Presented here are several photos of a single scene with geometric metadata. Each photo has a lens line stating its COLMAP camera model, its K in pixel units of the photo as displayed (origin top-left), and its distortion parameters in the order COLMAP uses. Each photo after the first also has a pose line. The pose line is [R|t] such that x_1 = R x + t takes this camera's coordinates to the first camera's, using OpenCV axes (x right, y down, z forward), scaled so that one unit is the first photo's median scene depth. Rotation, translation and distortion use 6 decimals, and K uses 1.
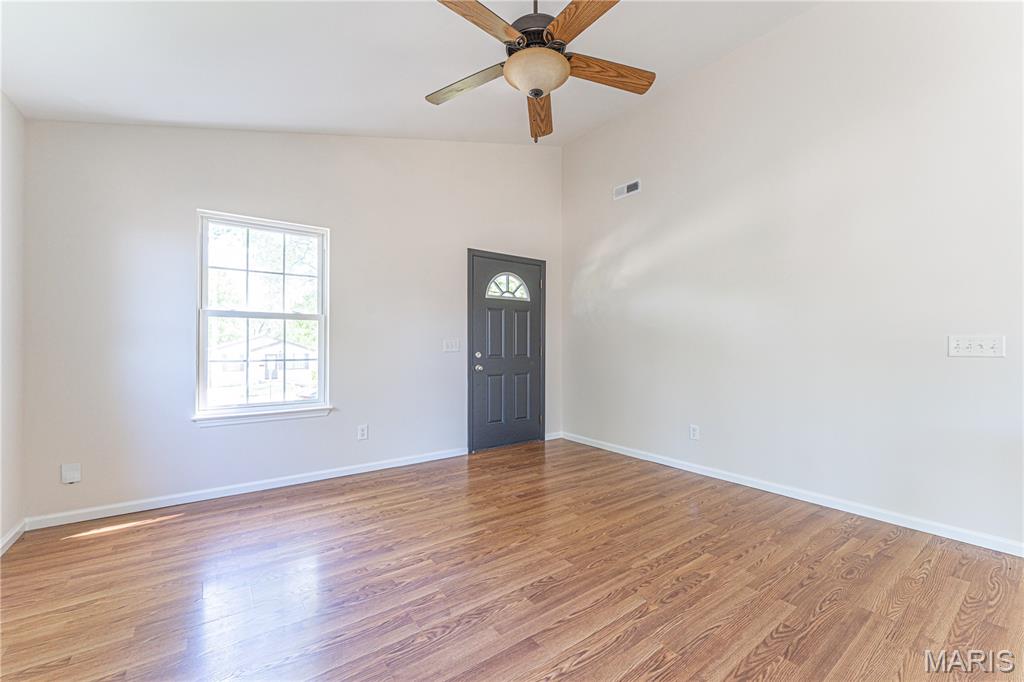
lens RADIAL K [[415.8, 0, 512.0], [0, 415.8, 341.0], [0, 0, 1]] dist [-0.000595, 0.000094]
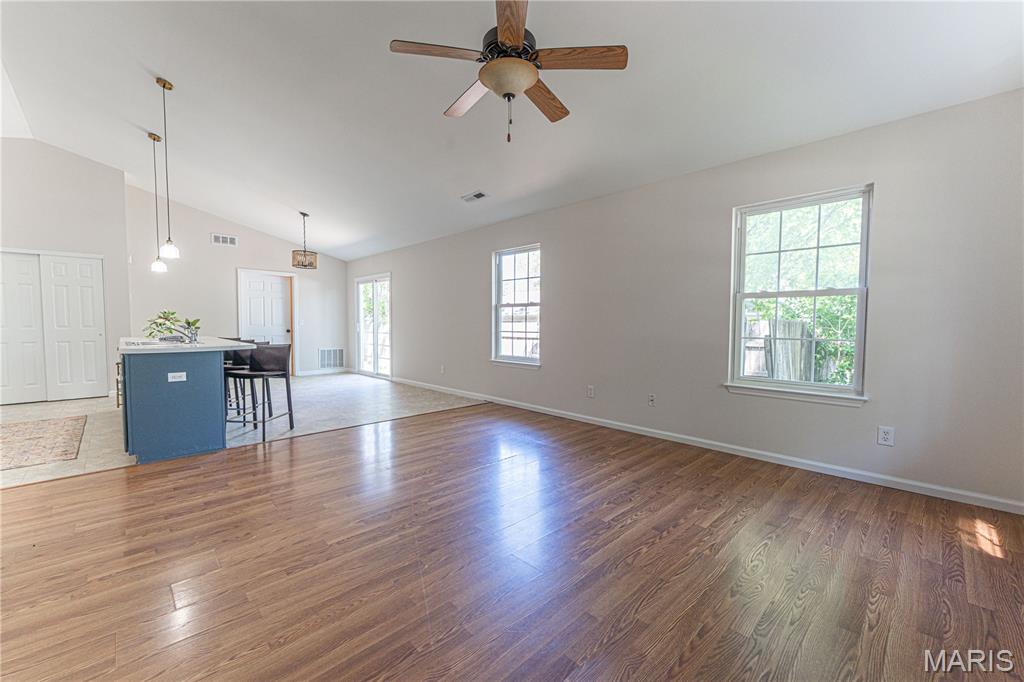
lens RADIAL K [[411.7, 0, 505.2], [0, 411.7, 341.3], [0, 0, 1]] dist [-0.004865, -0.000111]
pose [[-0.992282, 0.001395, -0.123991, 0.129662], [-0.003416, 0.999250, 0.038584, 0.011960], [0.123952, 0.038710, -0.991533, 1.329397]]
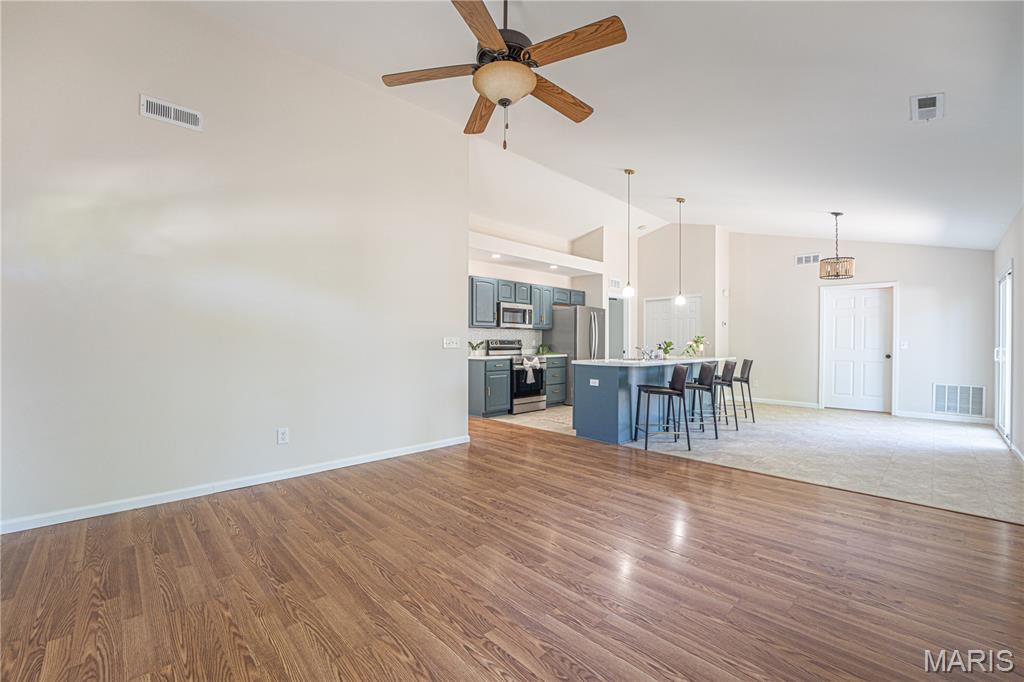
lens RADIAL K [[423.1, 0, 512.0], [0, 423.1, 341.0], [0, 0, 1]] dist [-0.028188, 0.000478]
pose [[-0.130166, -0.000422, 0.991492, -0.620183], [-0.013580, 0.999907, -0.001358, 0.002961], [-0.991399, -0.013641, -0.130160, 0.698684]]
